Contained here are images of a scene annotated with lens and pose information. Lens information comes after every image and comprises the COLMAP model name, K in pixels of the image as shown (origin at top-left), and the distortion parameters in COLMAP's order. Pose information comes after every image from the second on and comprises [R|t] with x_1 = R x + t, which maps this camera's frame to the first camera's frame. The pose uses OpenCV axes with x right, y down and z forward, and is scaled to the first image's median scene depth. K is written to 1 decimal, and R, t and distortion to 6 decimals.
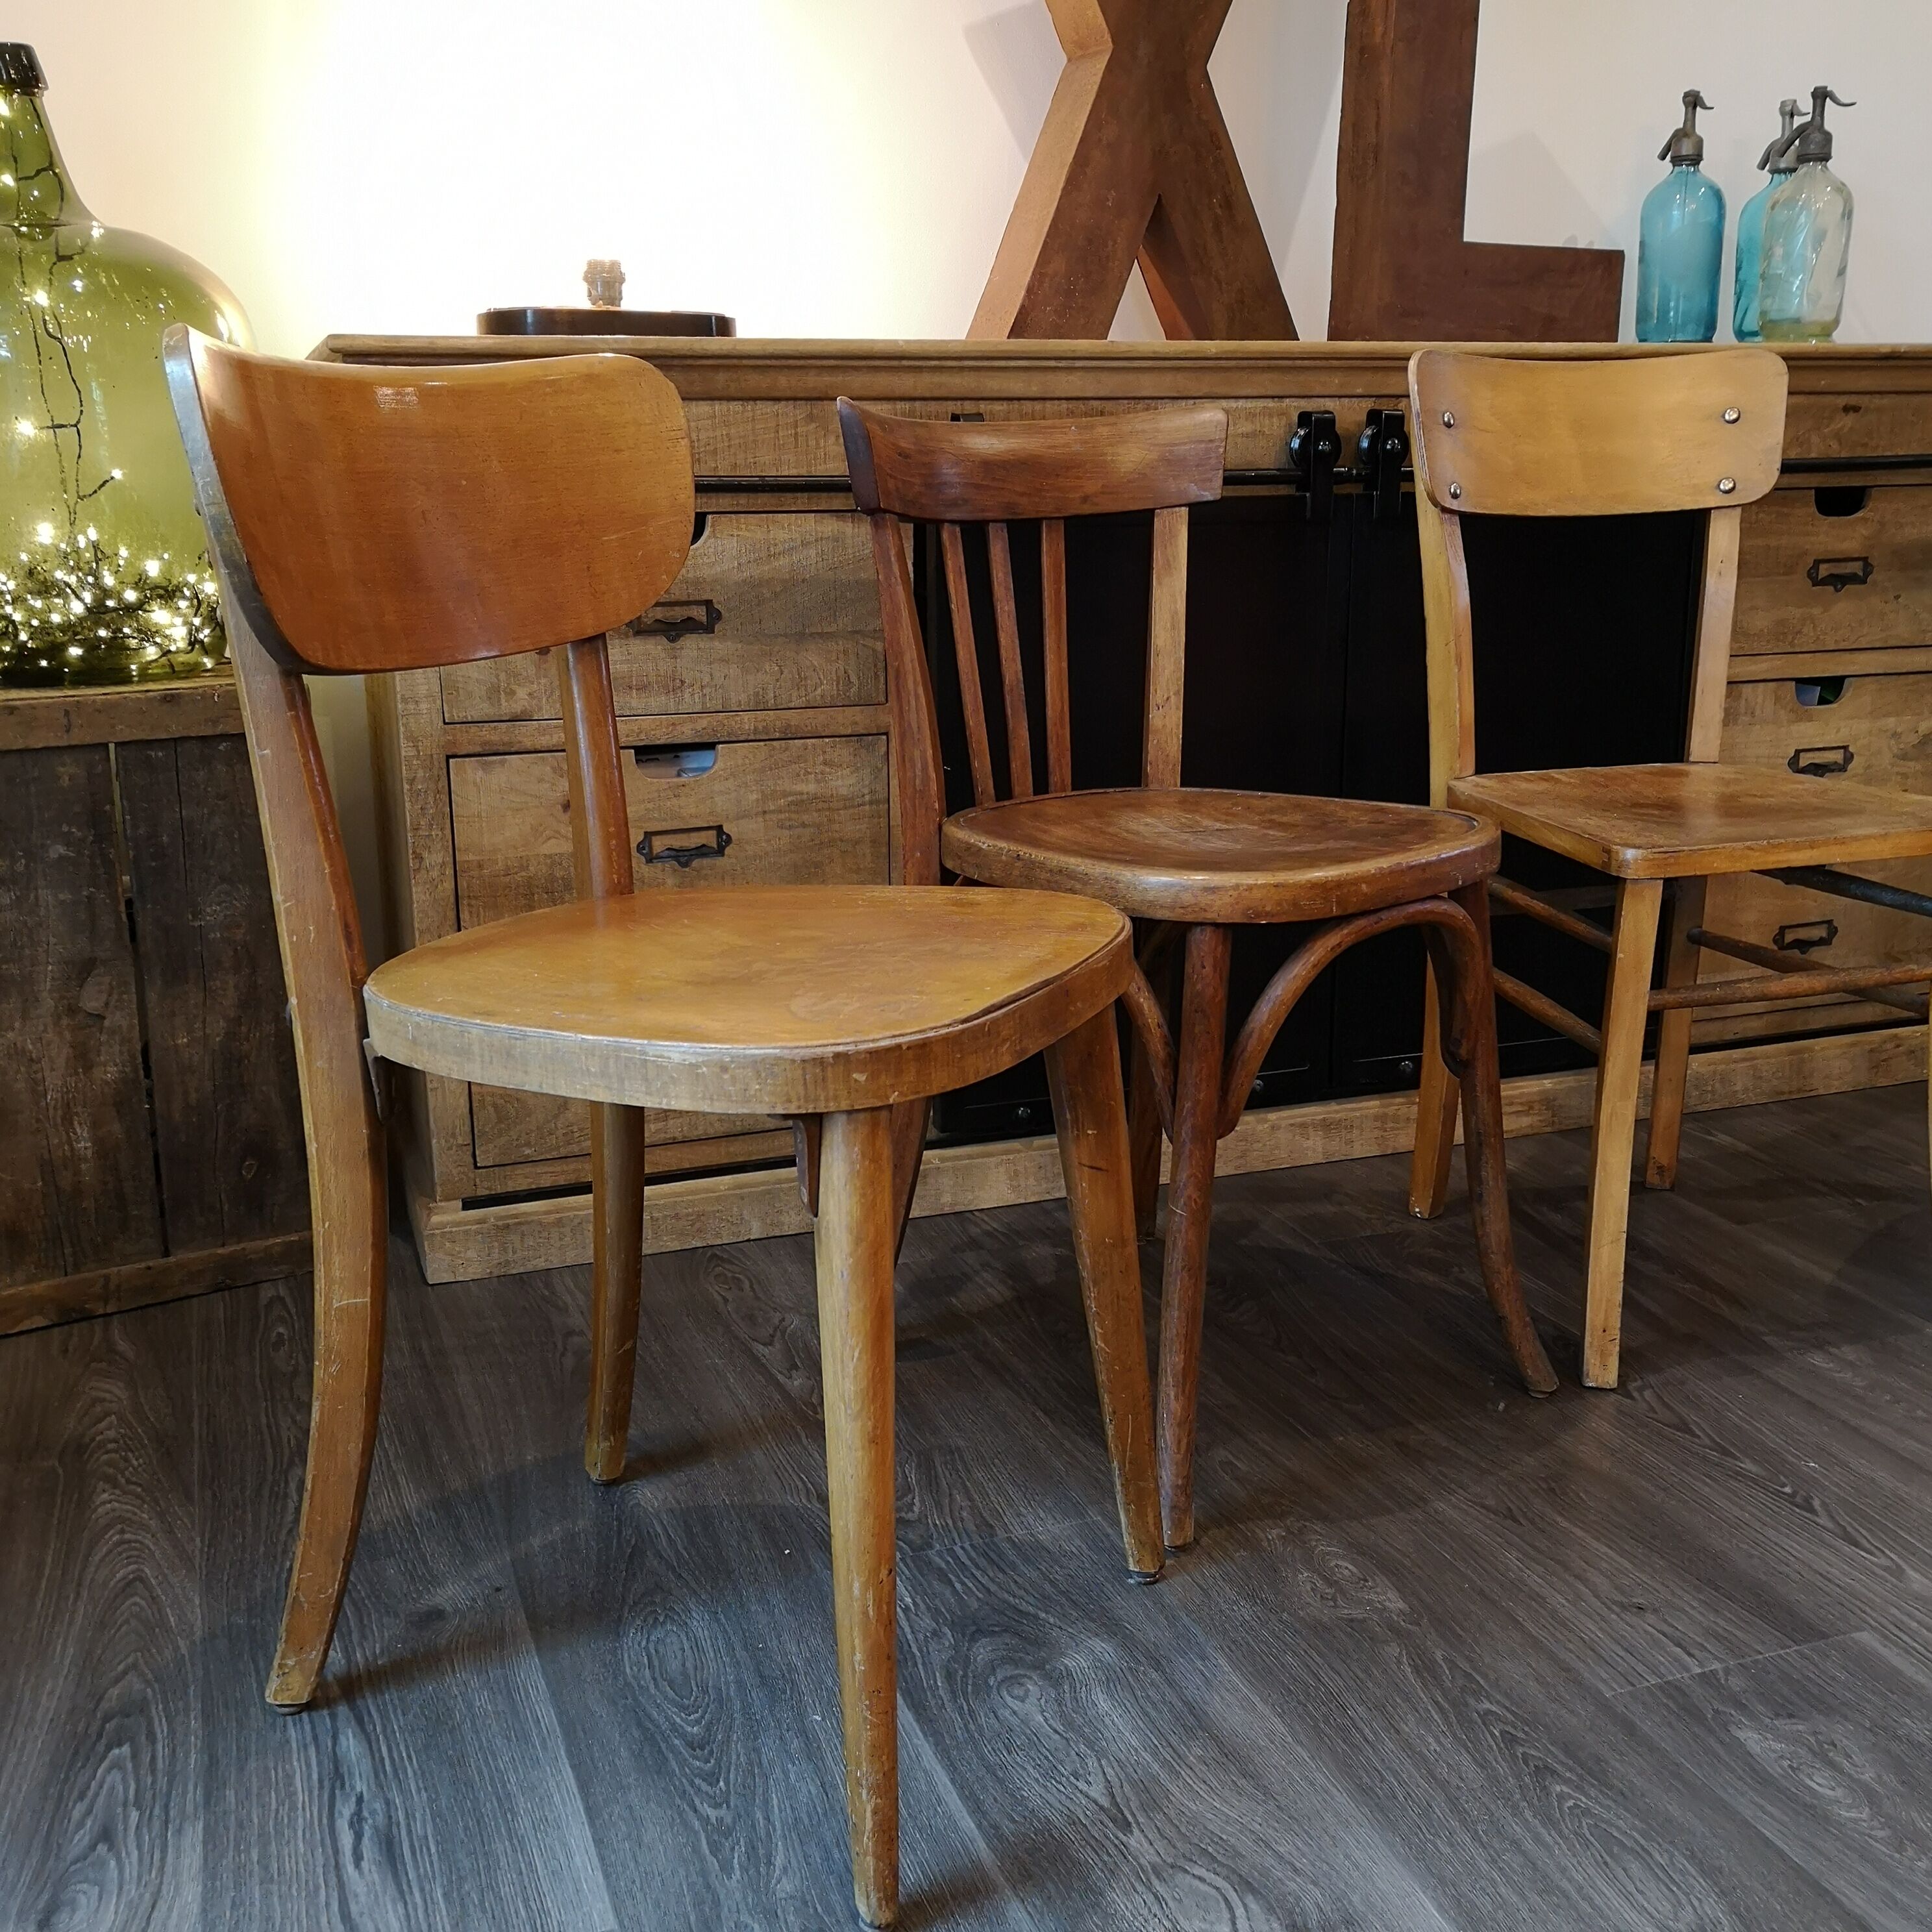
lens RADIAL K [[2083.0, 0, 962.2], [0, 2083.0, 951.8], [0, 0, 1]] dist [0.043236, -0.045487]
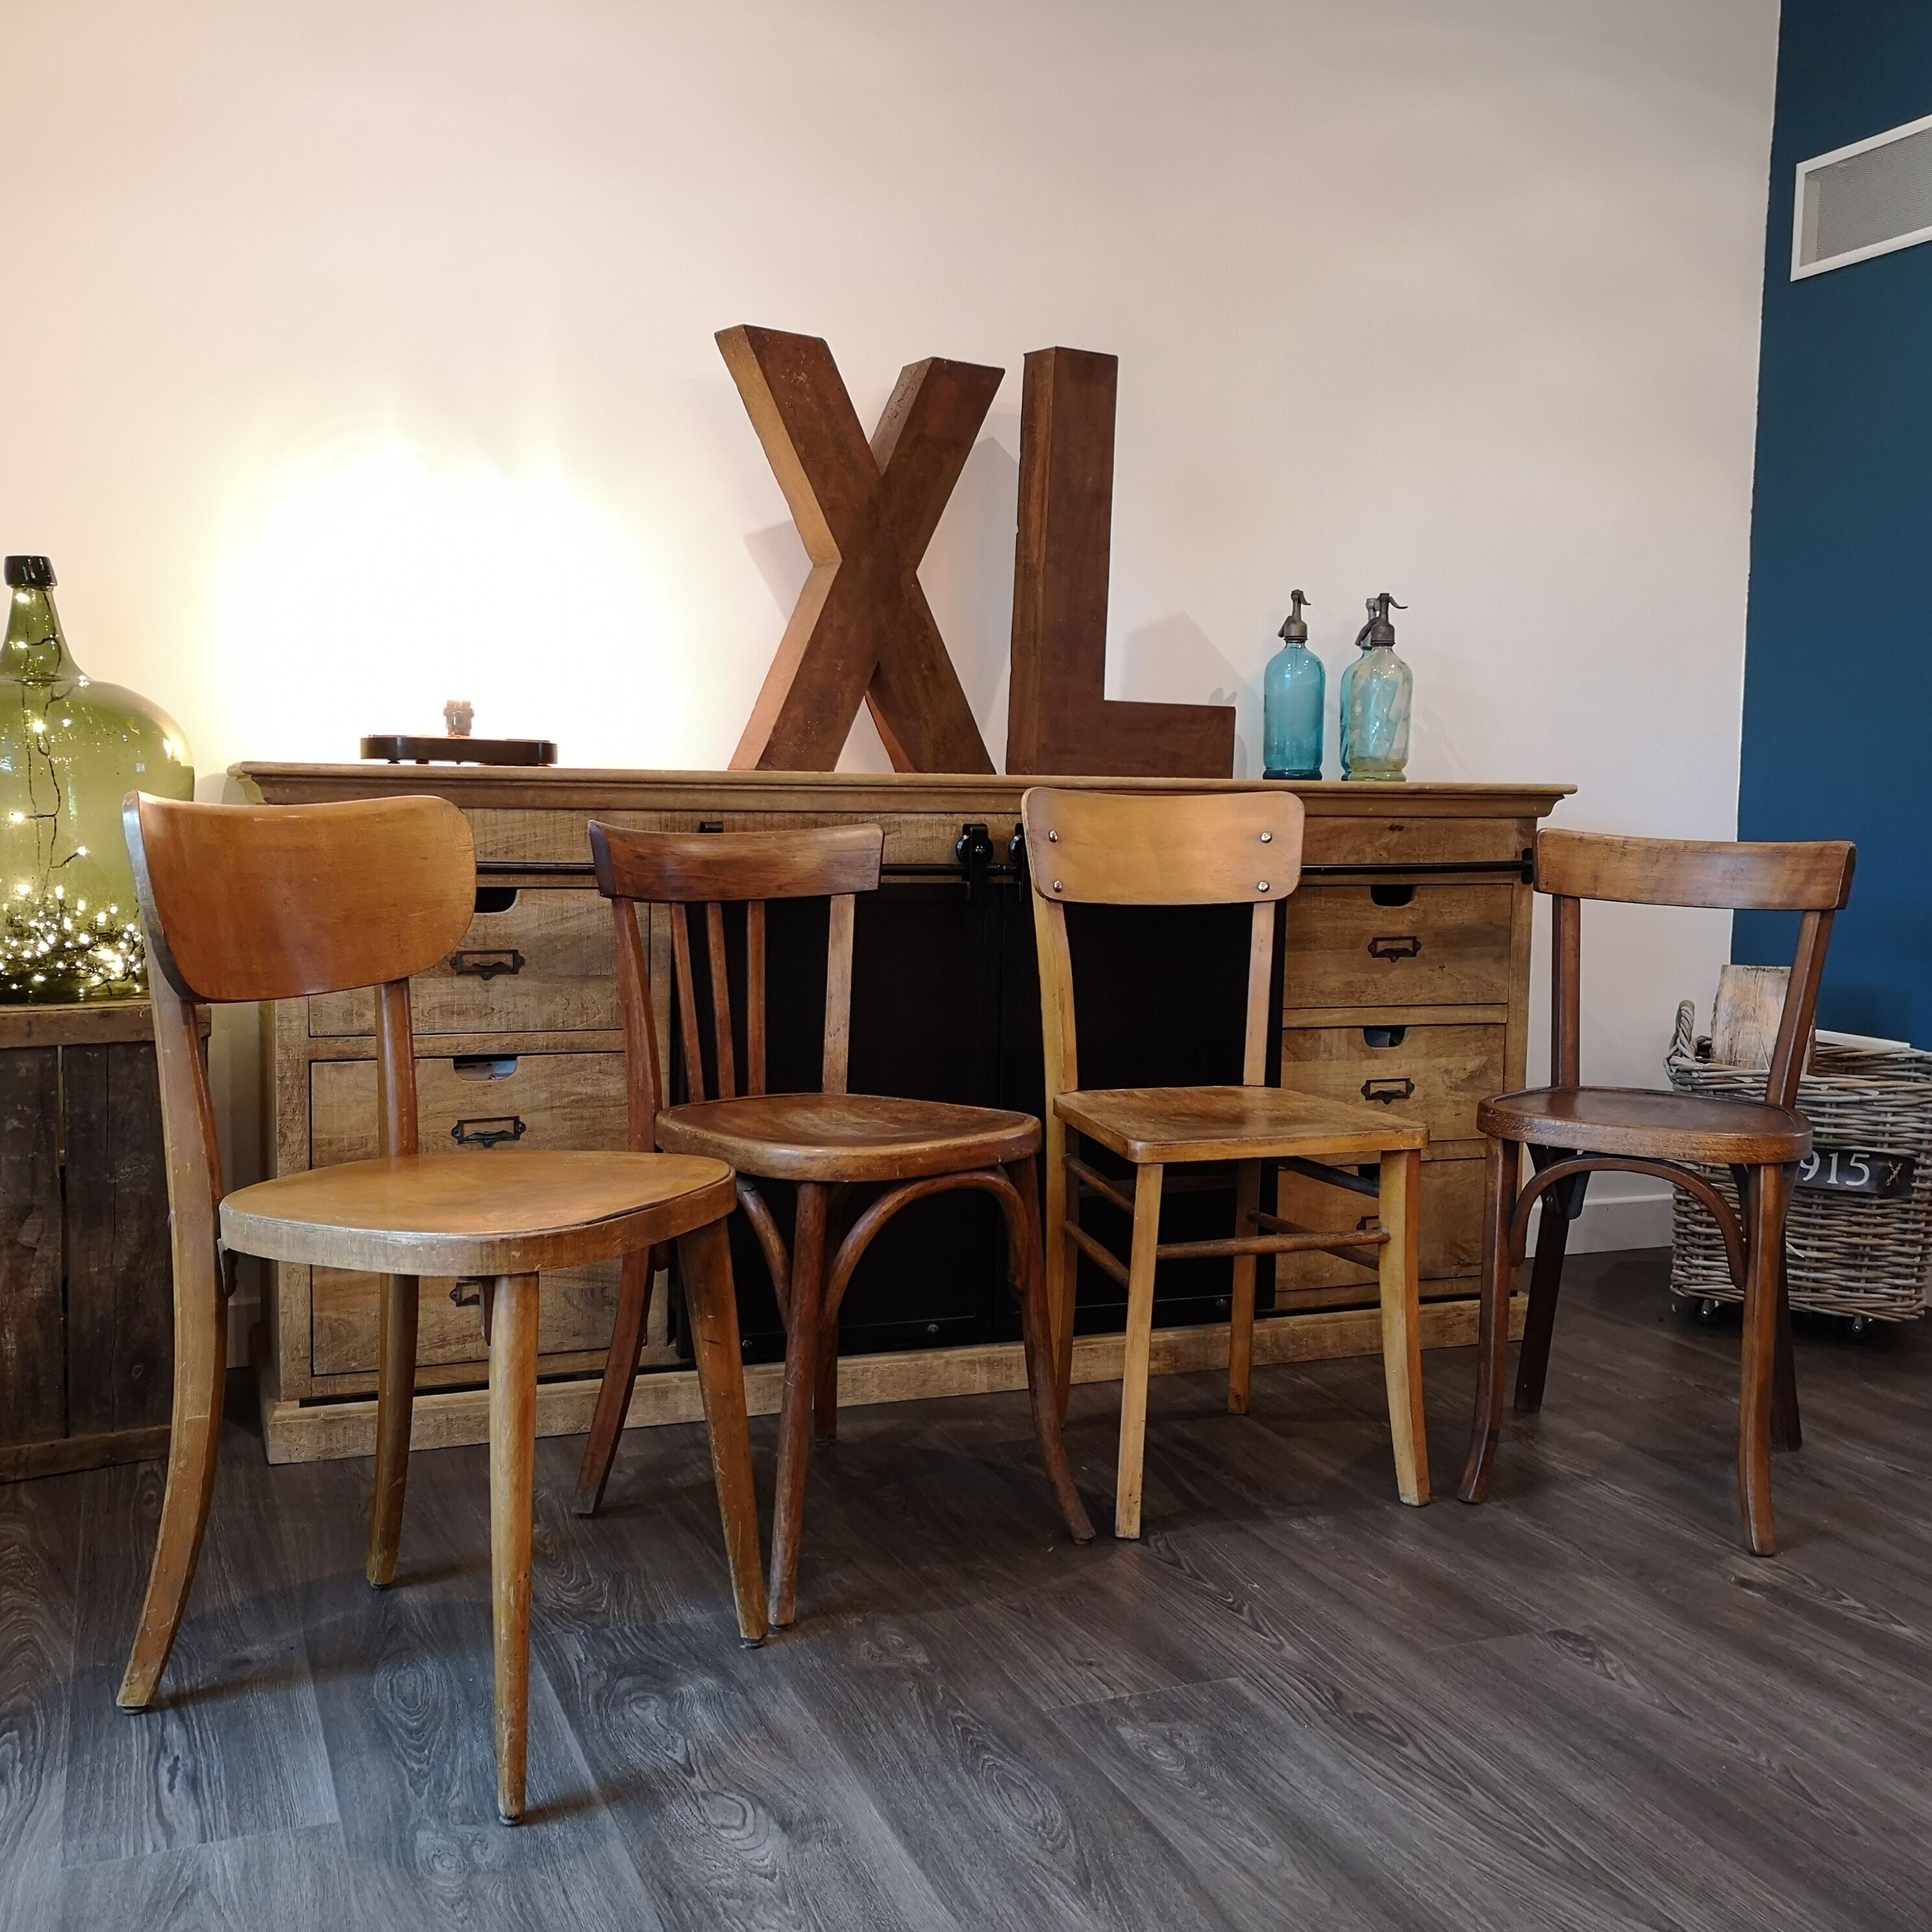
lens RADIAL K [[2095.3, 0, 969.2], [0, 2095.3, 956.6], [0, 0, 1]] dist [0.037792, 0.005603]
pose [[0.999176, 0.023995, 0.032742, 0.135162], [-0.018702, 0.988001, -0.153311, 0.041365], [-0.036027, 0.152572, 0.987635, -0.376133]]
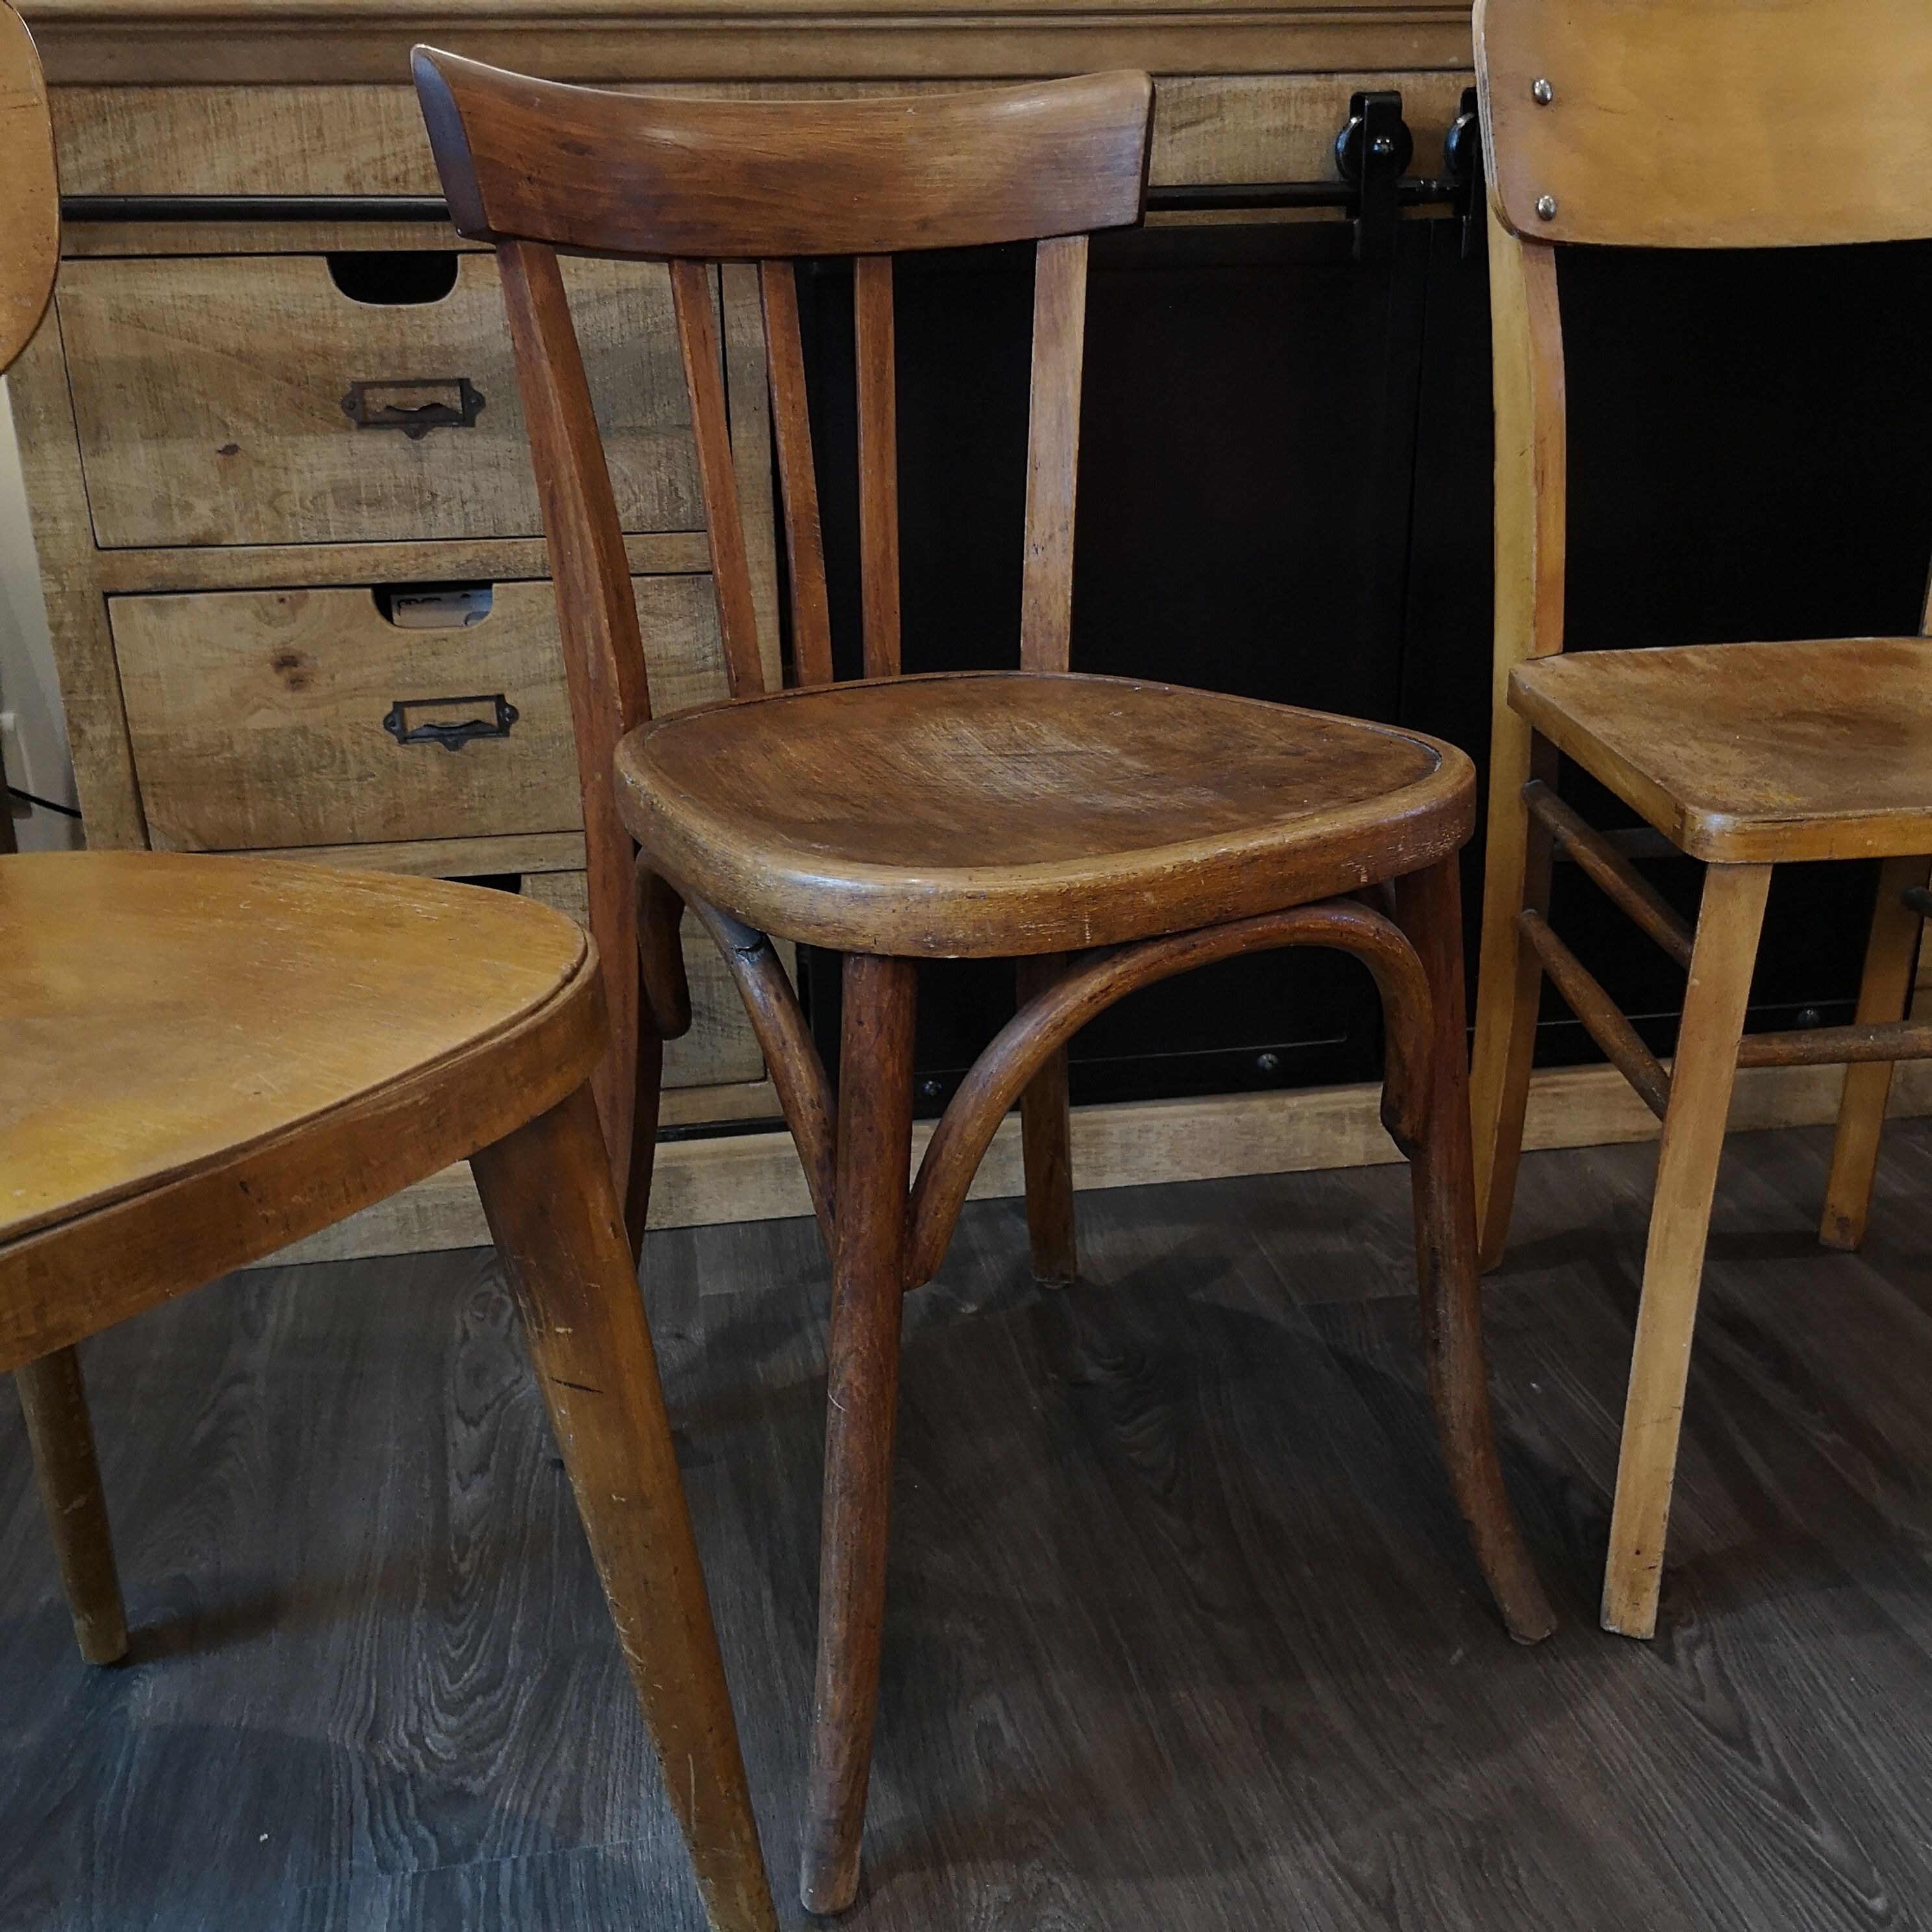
lens RADIAL K [[2020.8, 0, 961.2], [0, 2020.8, 954.1], [0, 0, 1]] dist [0.089952, -0.125187]
pose [[0.982772, 0.053196, -0.177002, 0.186634], [-0.033319, 0.992986, 0.113438, -0.059845], [0.181795, -0.105586, 0.977651, 0.336785]]
